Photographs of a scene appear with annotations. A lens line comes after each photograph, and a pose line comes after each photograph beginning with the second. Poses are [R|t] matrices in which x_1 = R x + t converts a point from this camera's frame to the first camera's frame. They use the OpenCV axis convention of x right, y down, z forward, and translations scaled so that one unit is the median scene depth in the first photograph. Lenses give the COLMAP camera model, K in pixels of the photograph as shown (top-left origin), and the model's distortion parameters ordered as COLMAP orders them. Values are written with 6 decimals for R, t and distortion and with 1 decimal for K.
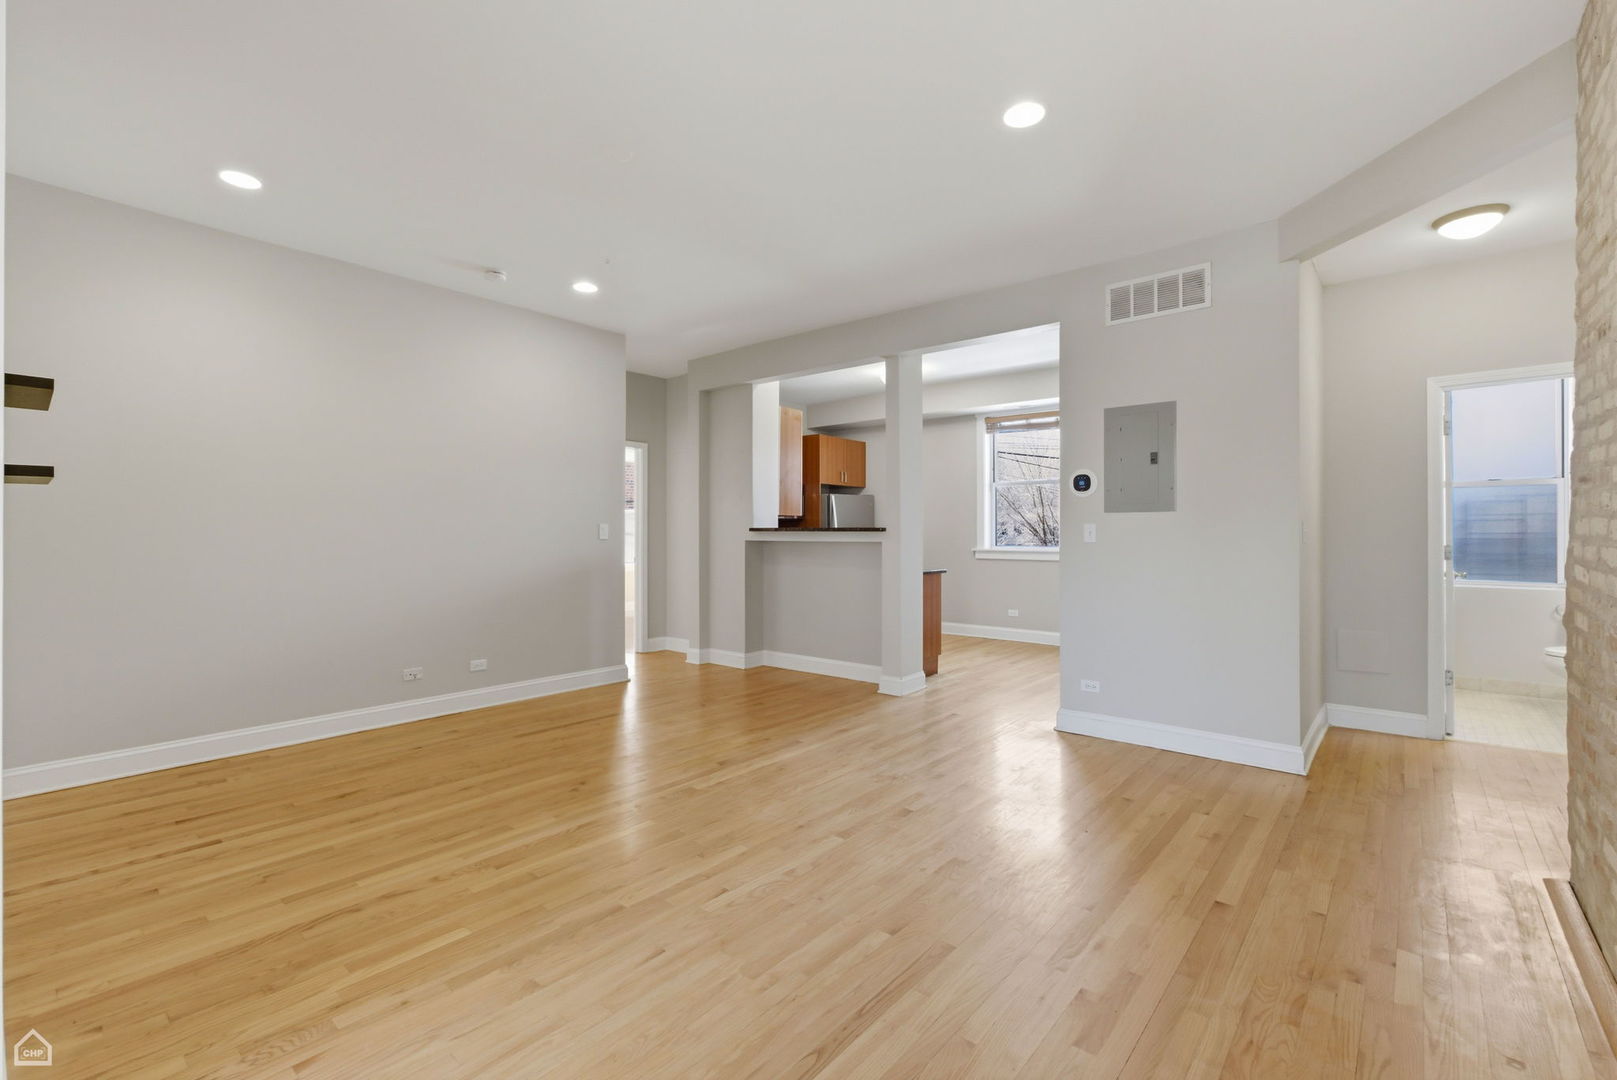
lens RADIAL K [[712.9, 0, 778.0], [0, 712.9, 537.4], [0, 0, 1]] dist [-0.002517, 0.000455]
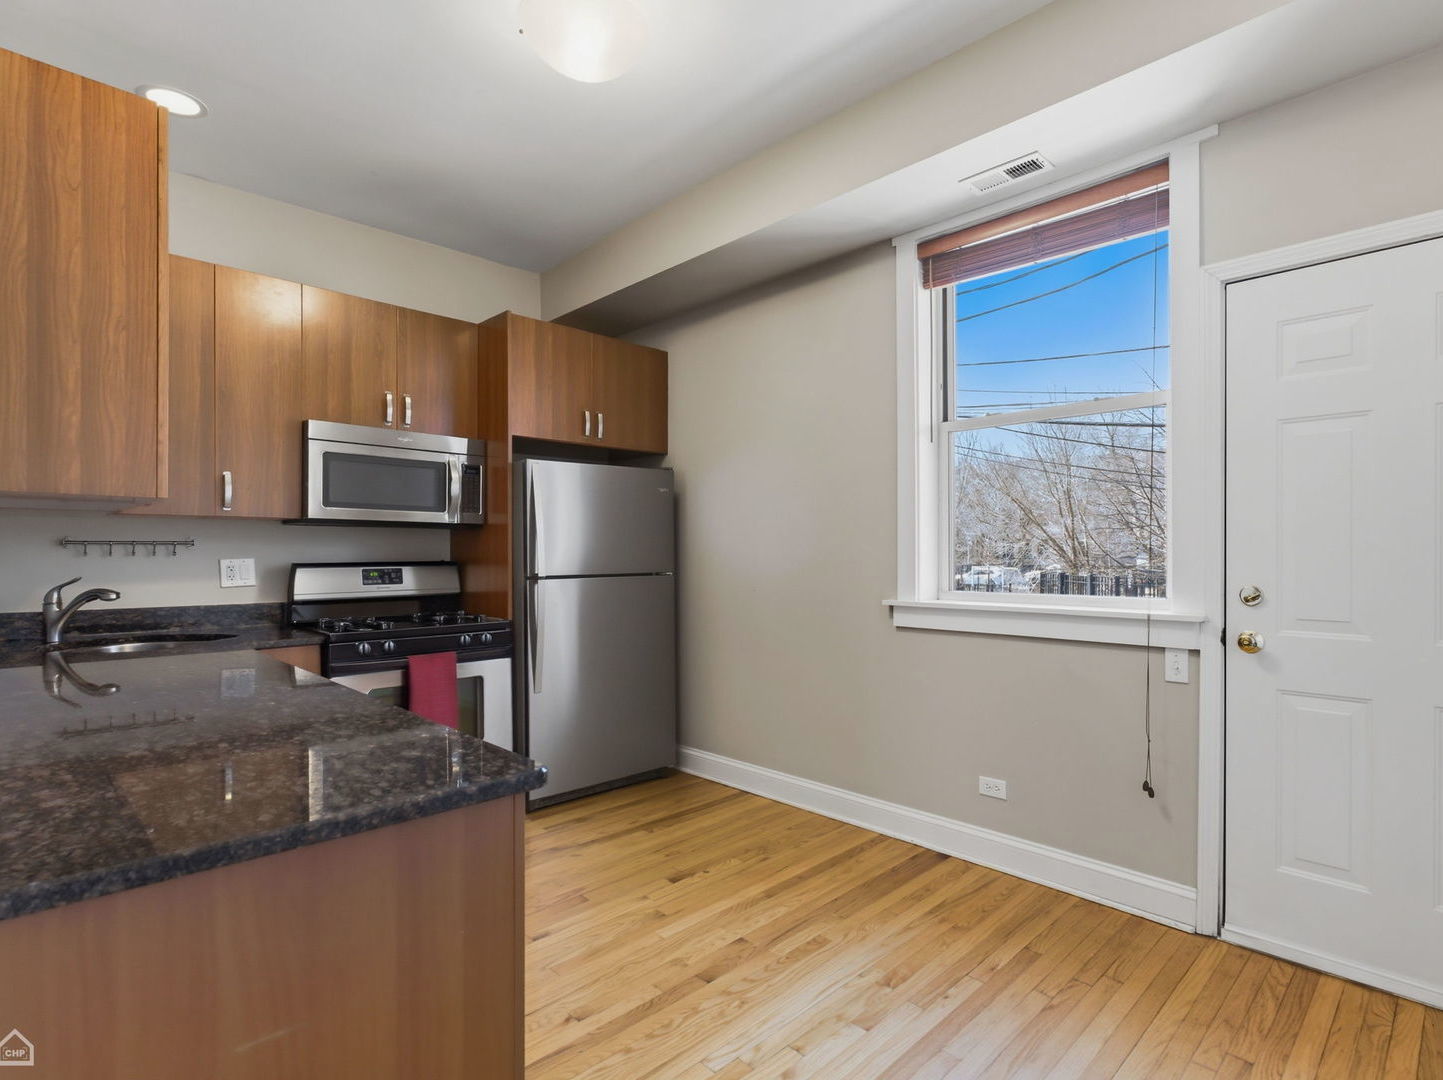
lens RADIAL K [[763.6, 0, 732.1], [0, 763.6, 551.3], [0, 0, 1]] dist [0.005172, 0.000212]
pose [[0.998096, 0.001163, -0.061665, 0.535931], [-0.001544, 0.999980, -0.006128, -0.018023], [0.061657, 0.006212, 0.998078, 1.469398]]
